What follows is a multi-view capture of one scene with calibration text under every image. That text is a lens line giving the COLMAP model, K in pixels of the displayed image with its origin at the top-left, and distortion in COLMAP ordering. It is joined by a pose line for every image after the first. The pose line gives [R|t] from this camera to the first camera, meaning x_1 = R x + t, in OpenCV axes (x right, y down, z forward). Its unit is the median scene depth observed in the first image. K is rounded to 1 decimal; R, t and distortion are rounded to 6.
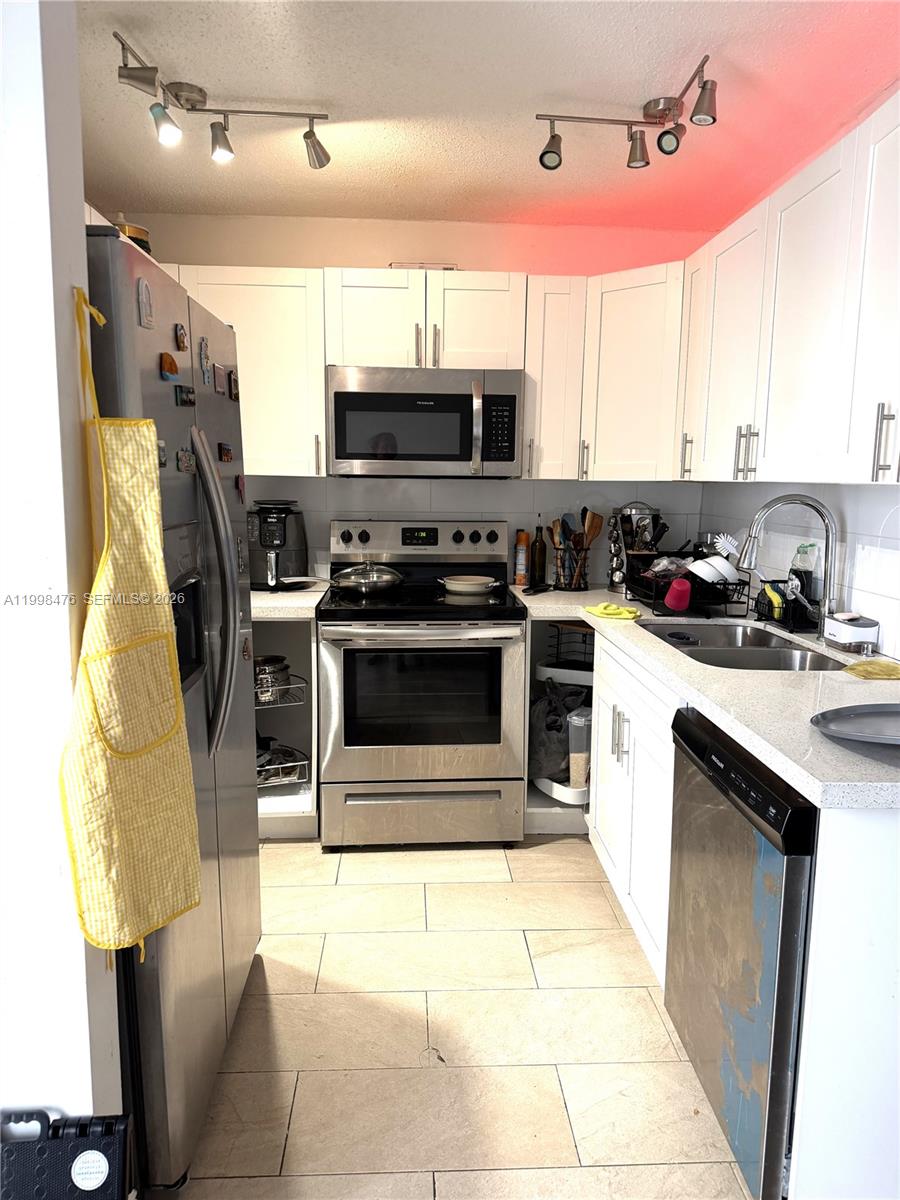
lens RADIAL K [[822.0, 0, 449.8], [0, 822.0, 624.2], [0, 0, 1]] dist [-0.000281, -0.000448]
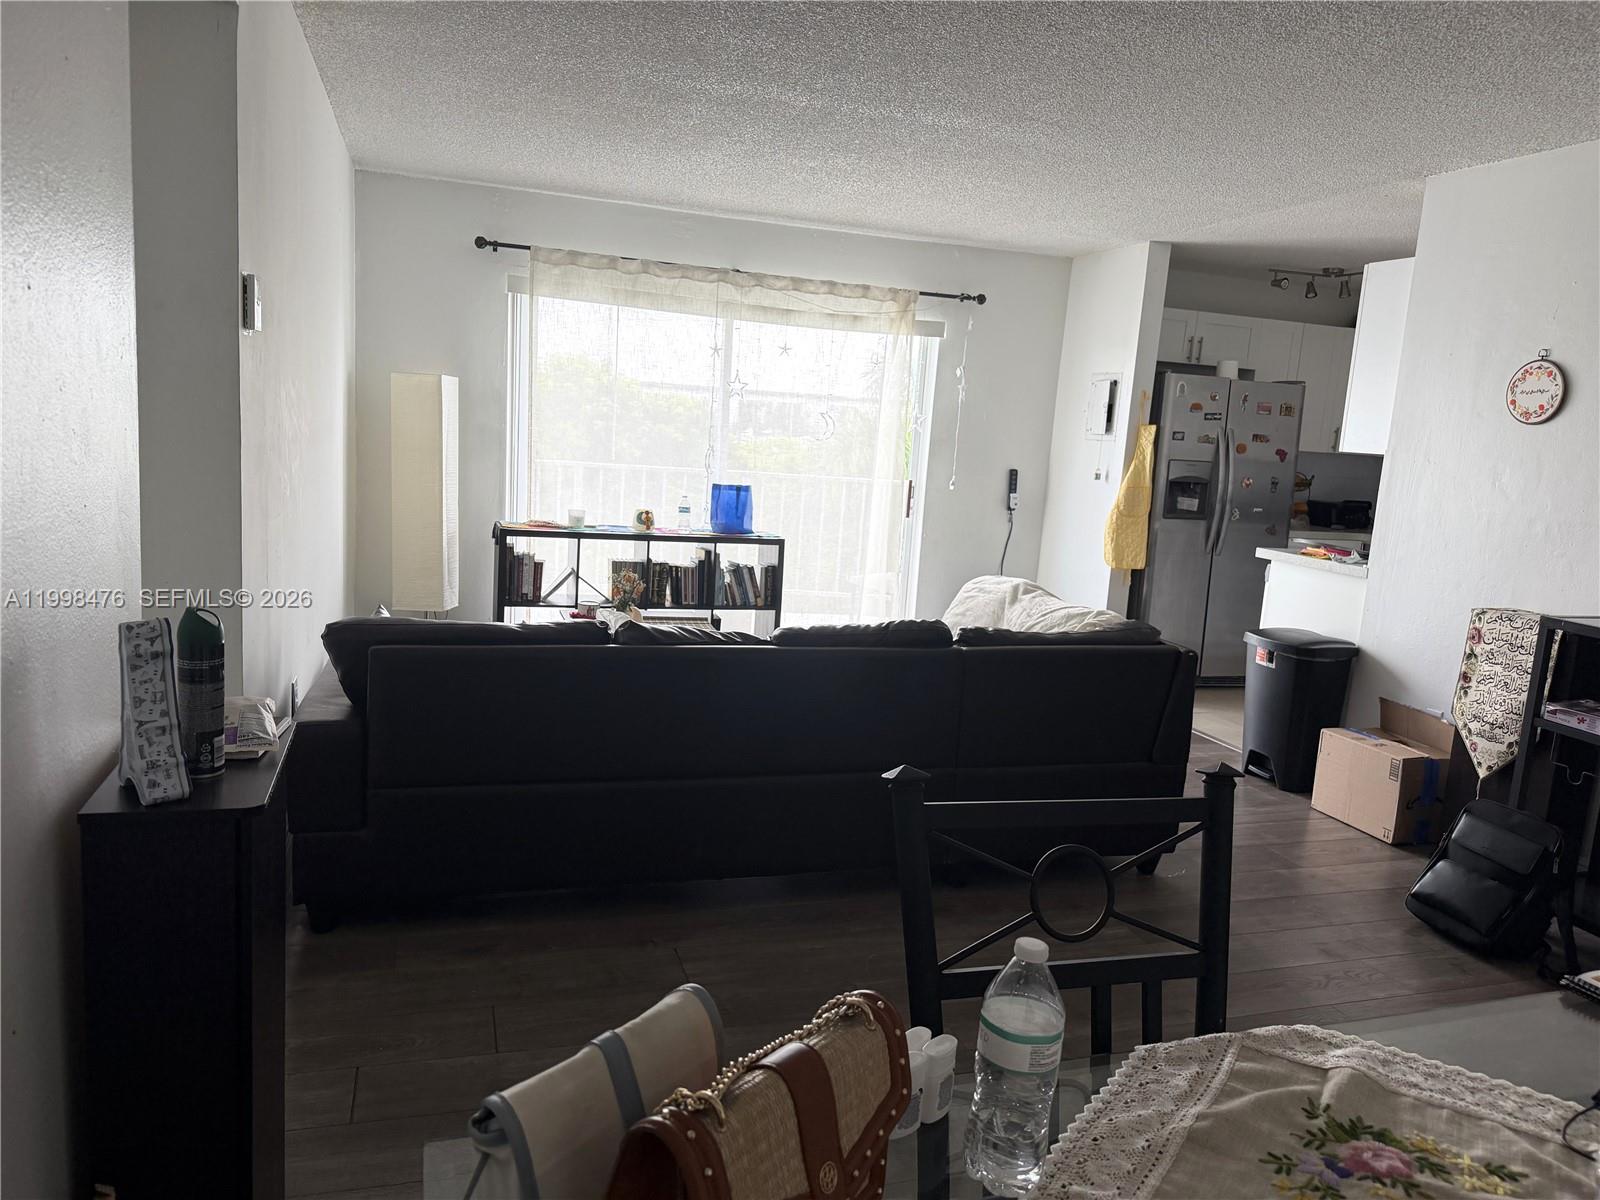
lens RADIAL K [[1118.0, 0, 800.0], [0, 1118.0, 600.0], [0, 0, 1]] dist [0.152828, -0.299904]
pose [[0.259032, 0.146260, -0.954731, 2.165488], [-0.228793, 0.969627, 0.086467, 0.219976], [0.938380, 0.196038, 0.284628, -0.912372]]
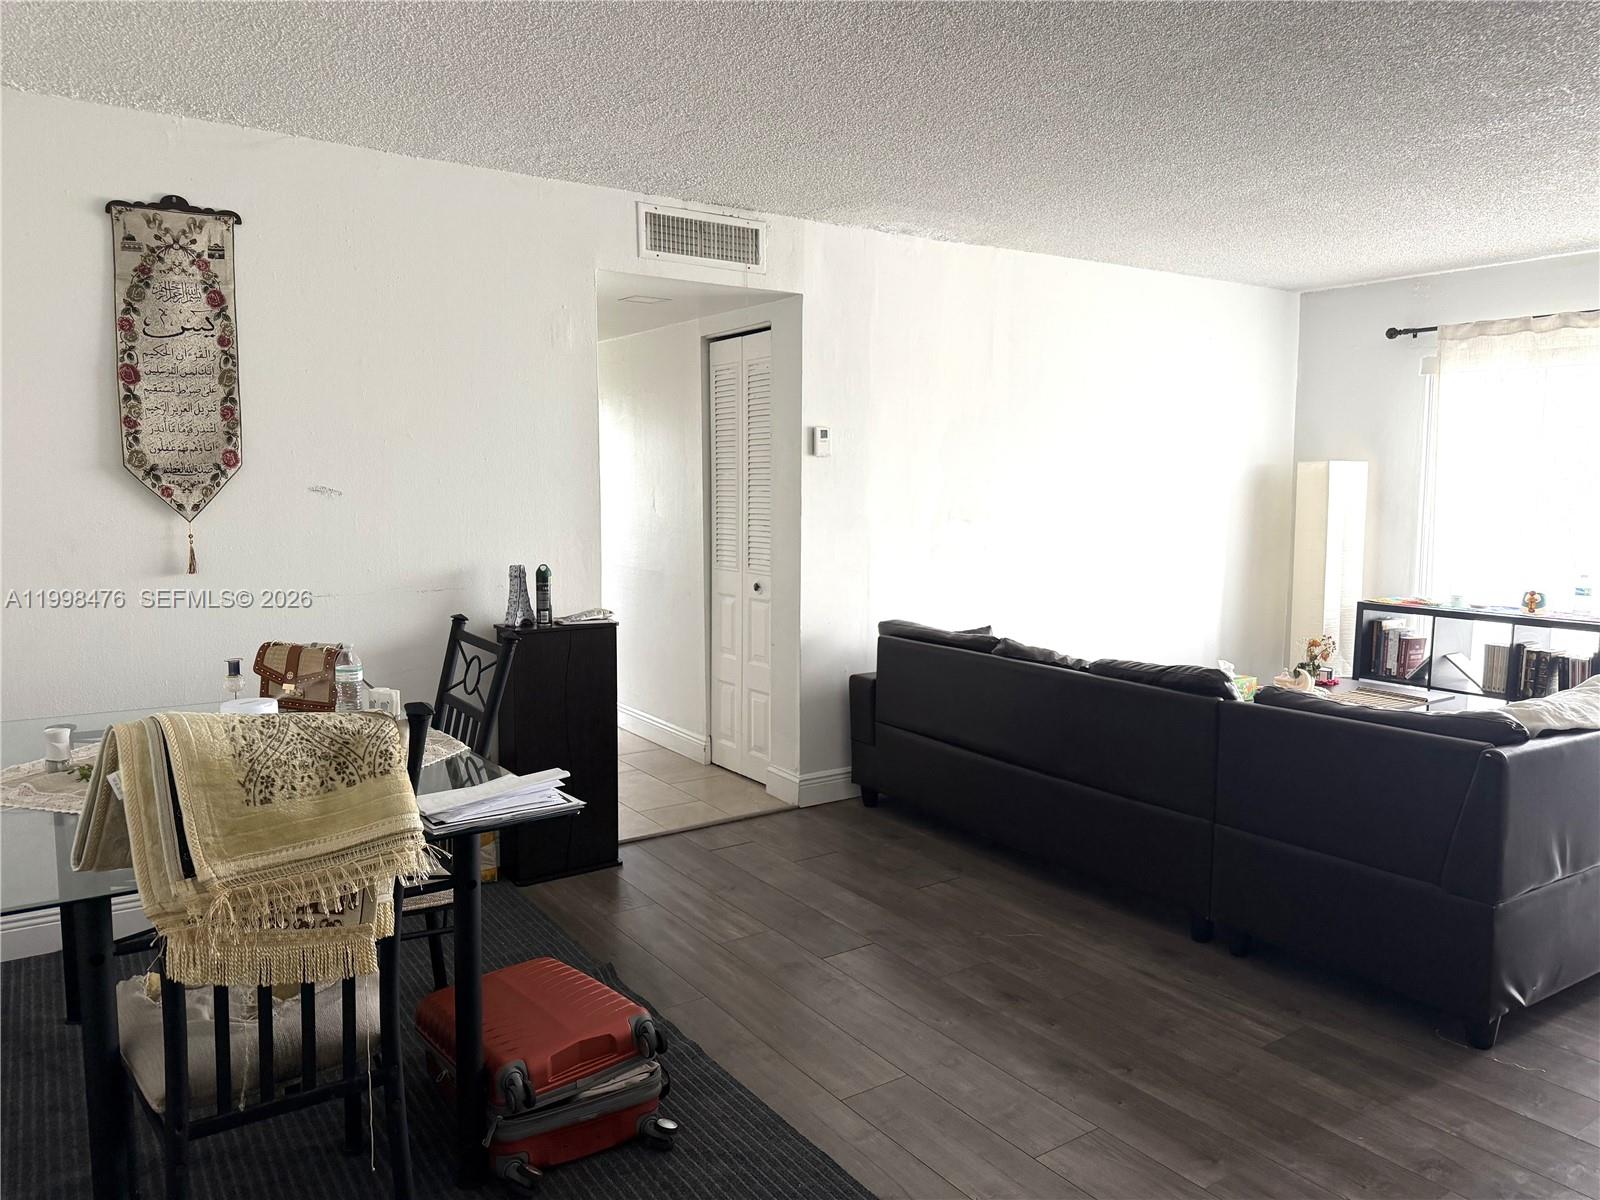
lens RADIAL K [[1155.4, 0, 800.0], [0, 1155.4, 600.0], [0, 0, 1]] dist [-0.001844, -0.001803]
pose [[-0.858372, 0.030157, -0.512141, 2.048869], [-0.109723, 0.964381, 0.240687, -0.055066], [0.501158, 0.262793, -0.824488, 0.623751]]
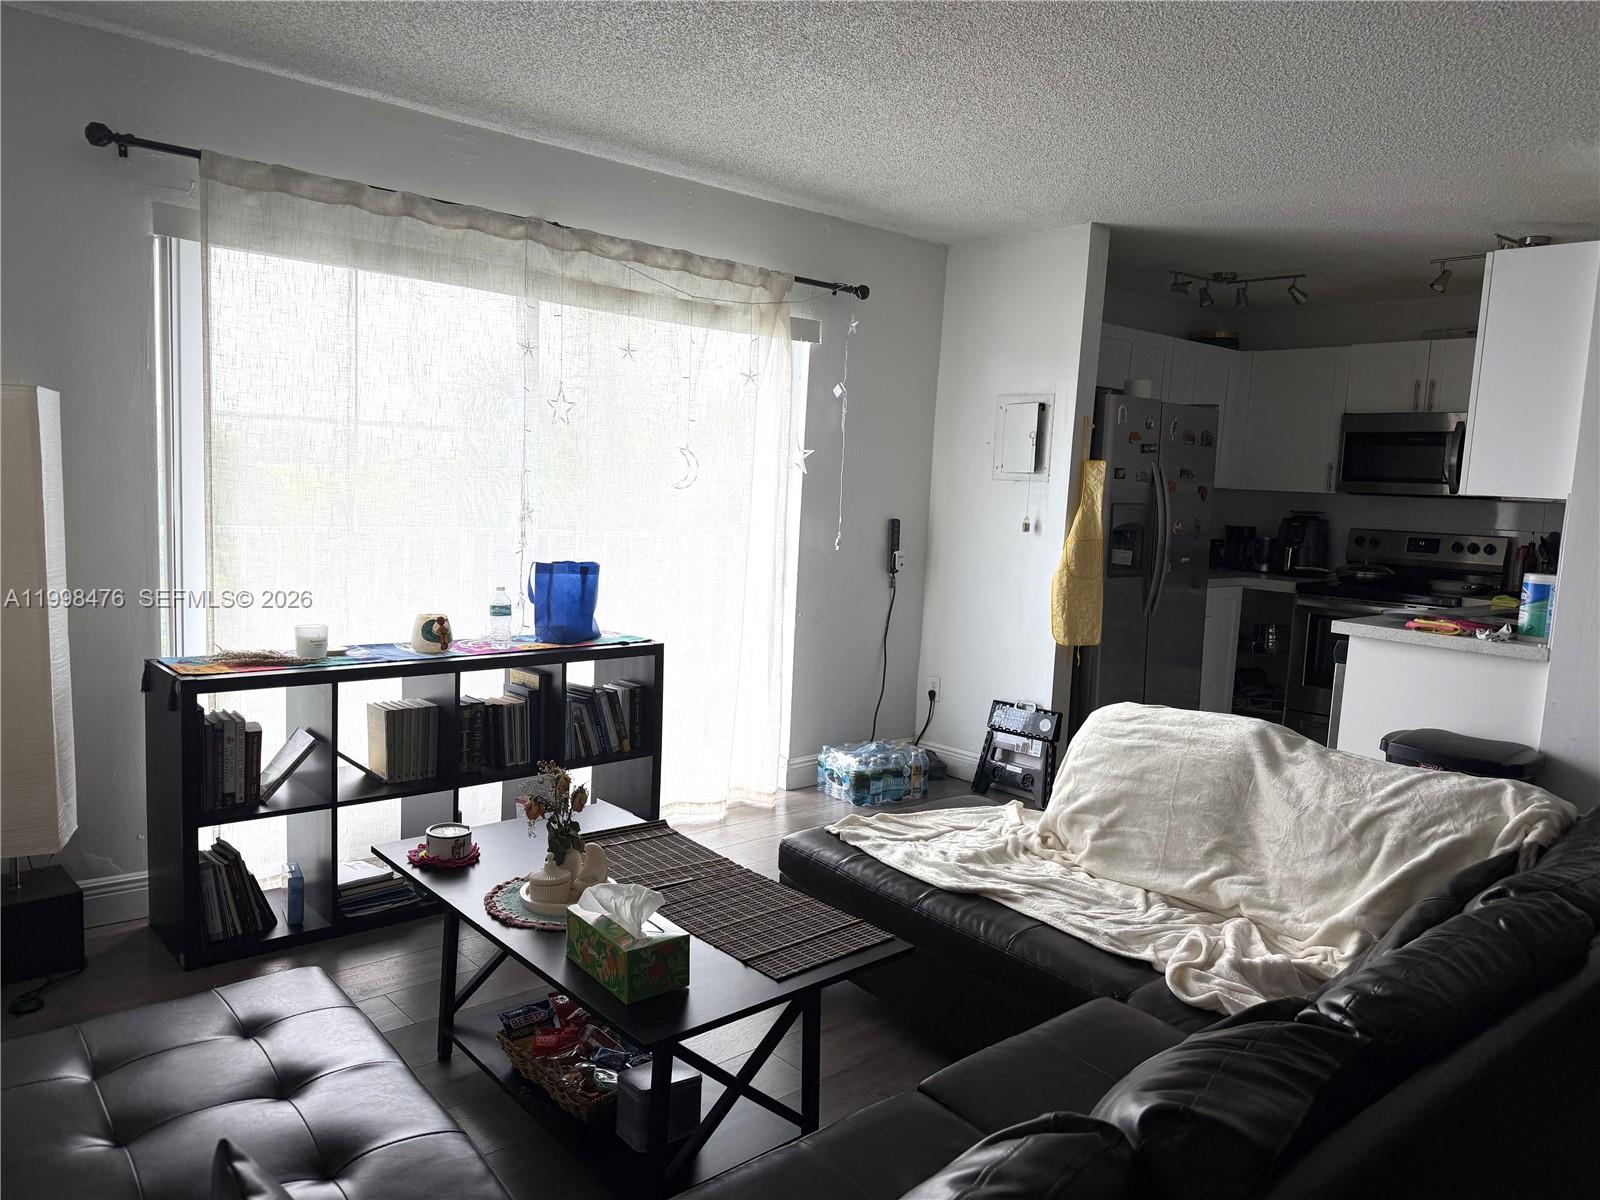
lens RADIAL K [[1118.0, 0, 800.0], [0, 1118.0, 600.0], [0, 0, 1]] dist [0.152828, -0.299904]
pose [[0.622809, 0.095032, -0.776581, 1.073183], [-0.171880, 0.984966, -0.017314, 0.244393], [0.763260, 0.144262, 0.629780, -1.139664]]
